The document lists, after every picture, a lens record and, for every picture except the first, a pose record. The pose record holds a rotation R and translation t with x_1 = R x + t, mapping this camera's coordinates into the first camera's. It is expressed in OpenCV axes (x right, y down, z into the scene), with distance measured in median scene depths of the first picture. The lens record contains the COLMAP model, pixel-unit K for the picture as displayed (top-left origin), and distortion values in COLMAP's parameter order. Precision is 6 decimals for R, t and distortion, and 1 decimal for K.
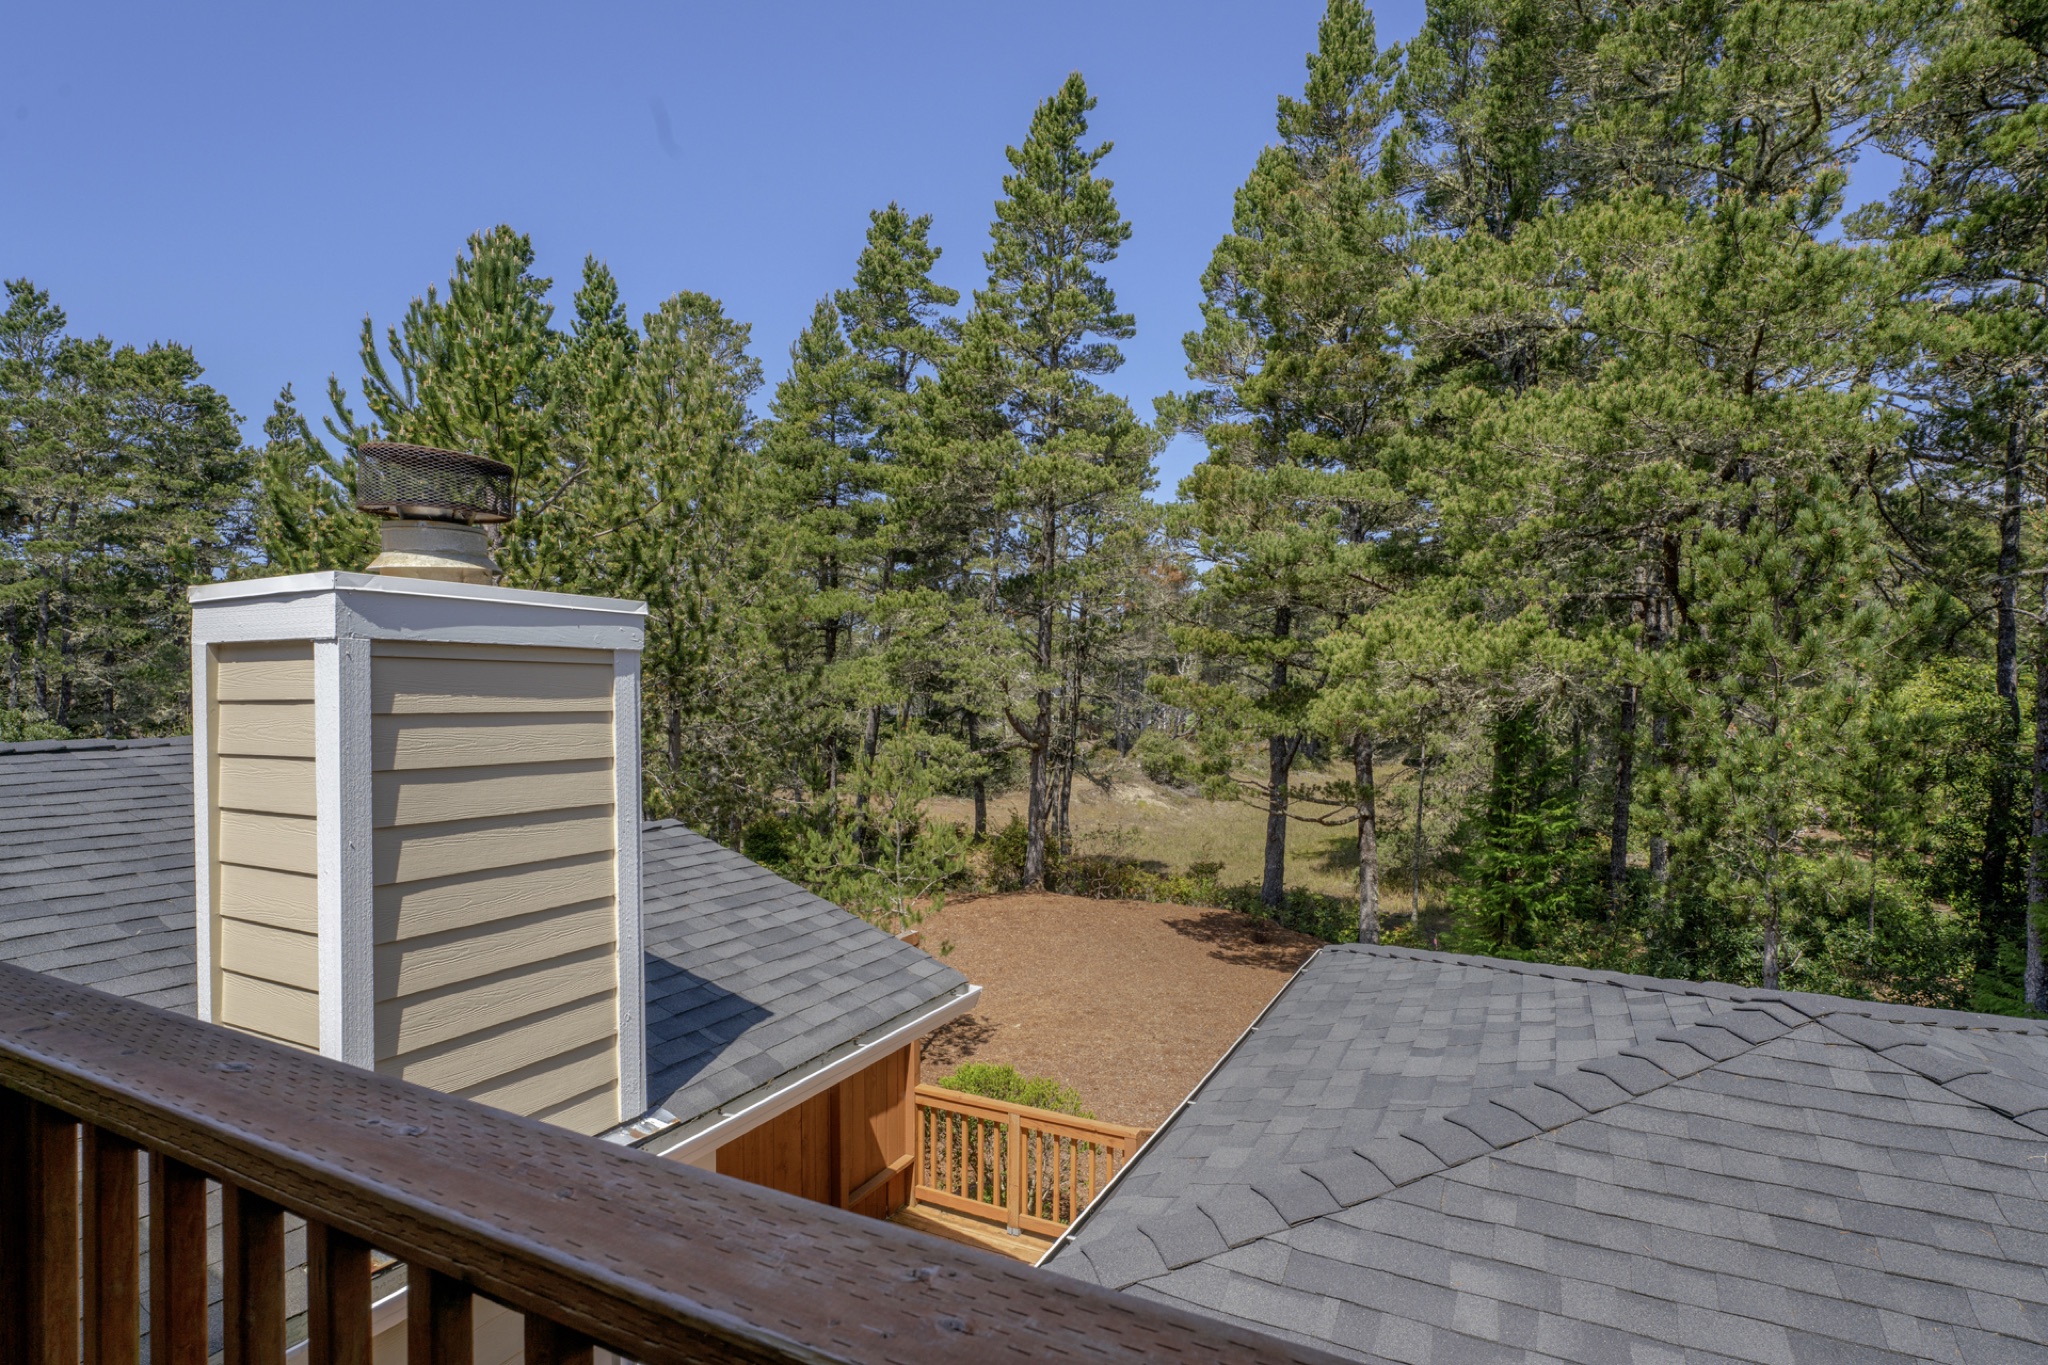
lens RADIAL K [[1002.1, 0, 1024.0], [0, 1002.1, 682.5], [0, 0, 1]] dist [-0.000080, -0.000017]
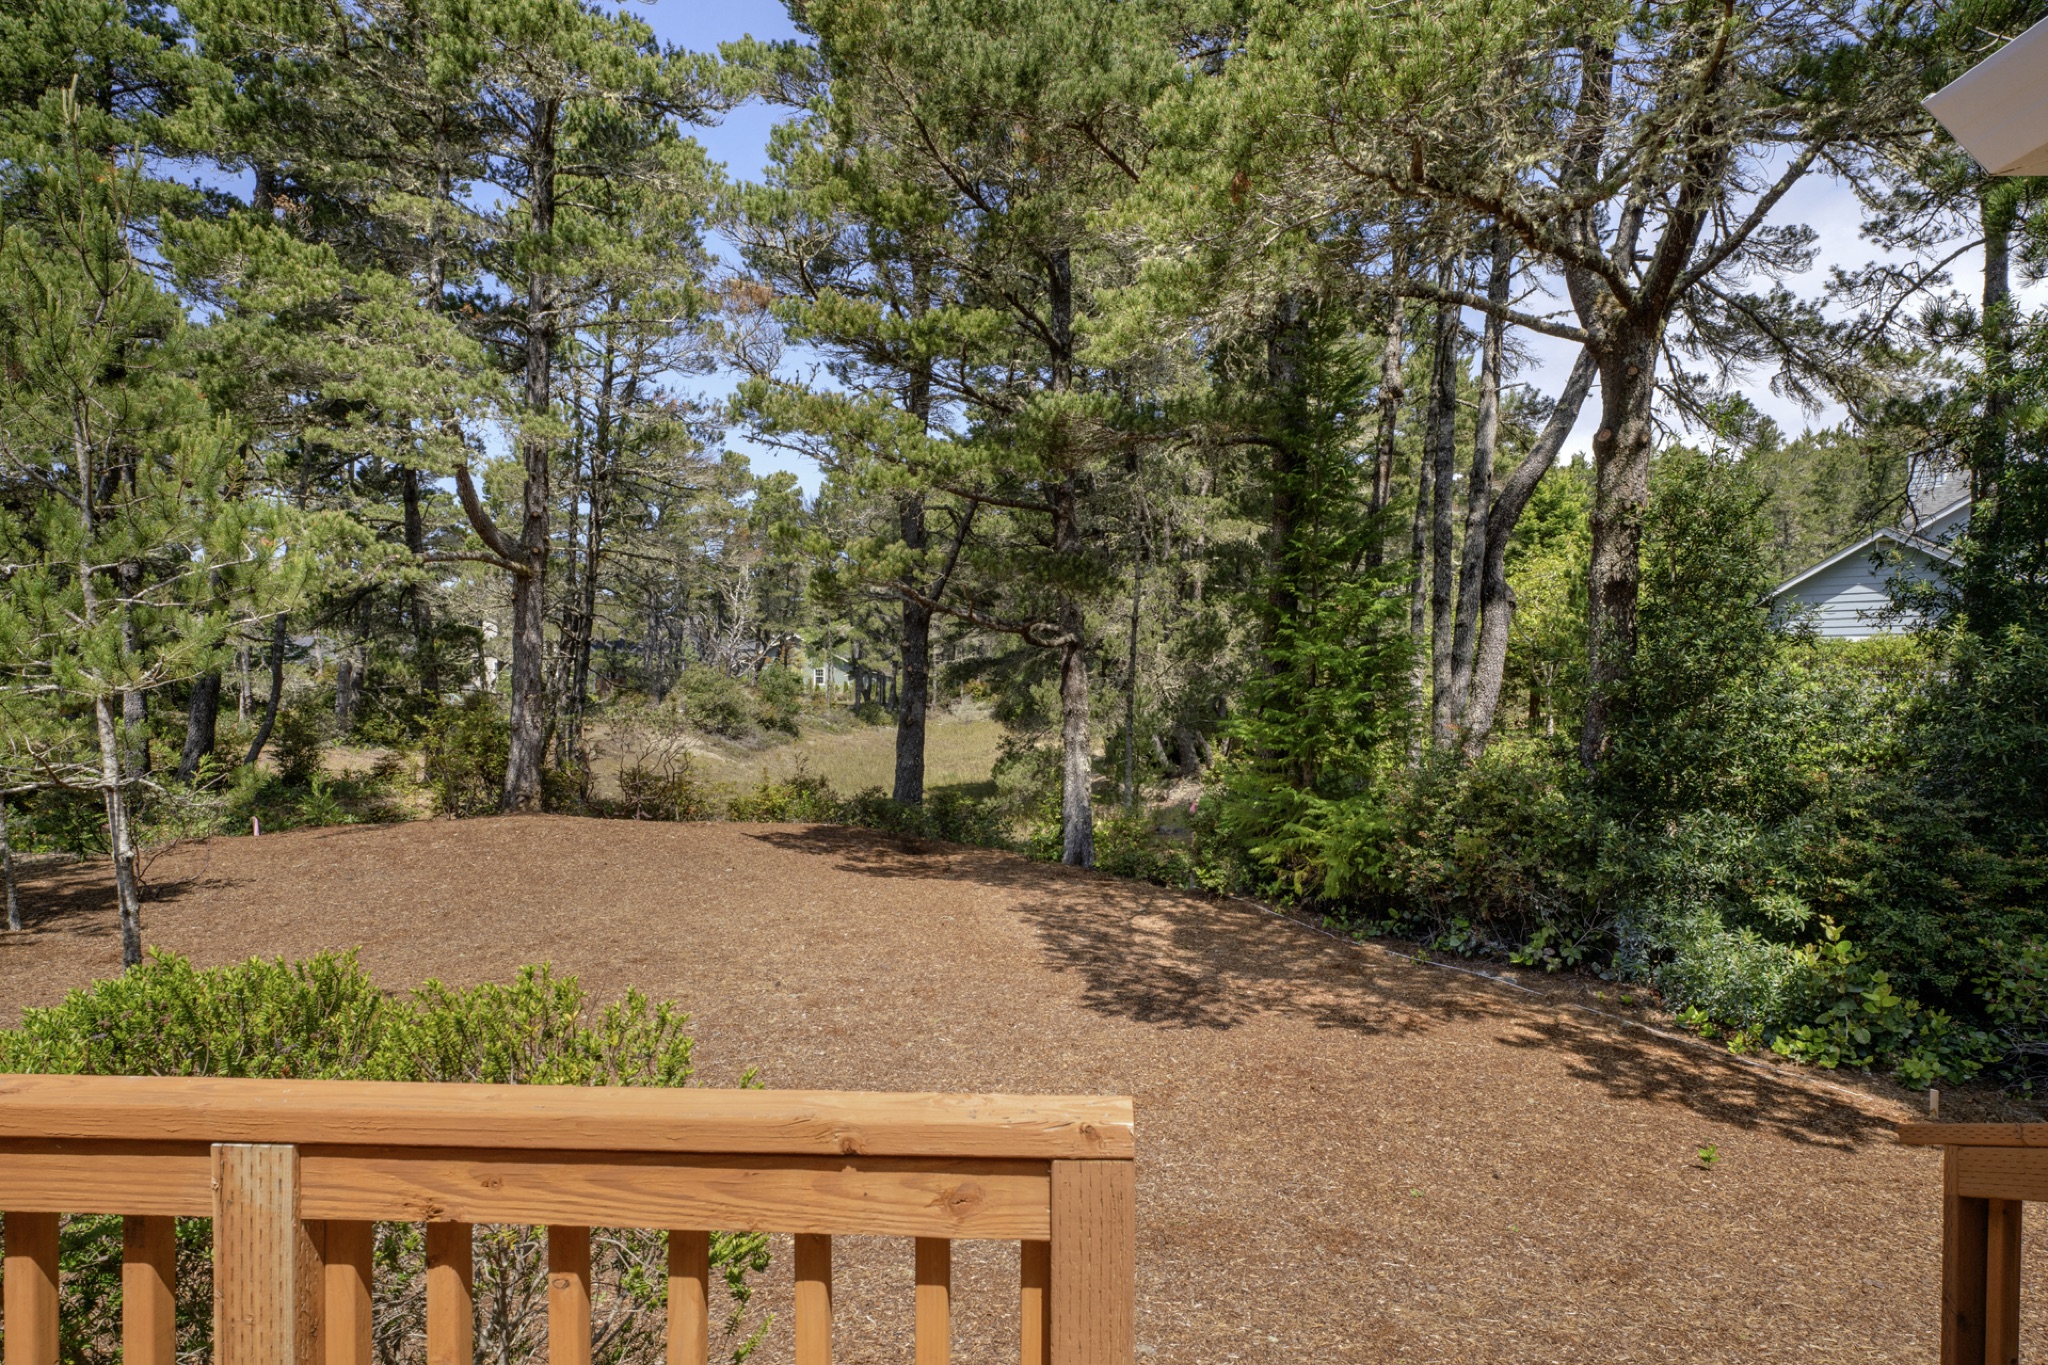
lens RADIAL K [[1137.7, 0, 1024.0], [0, 1137.7, 682.5], [0, 0, 1]] dist [0.001187, 0.000185]
pose [[0.914855, -0.023704, 0.403086, 0.011958], [0.015462, 0.999600, 0.023689, 0.136146], [-0.403486, -0.015439, 0.914856, 0.302515]]
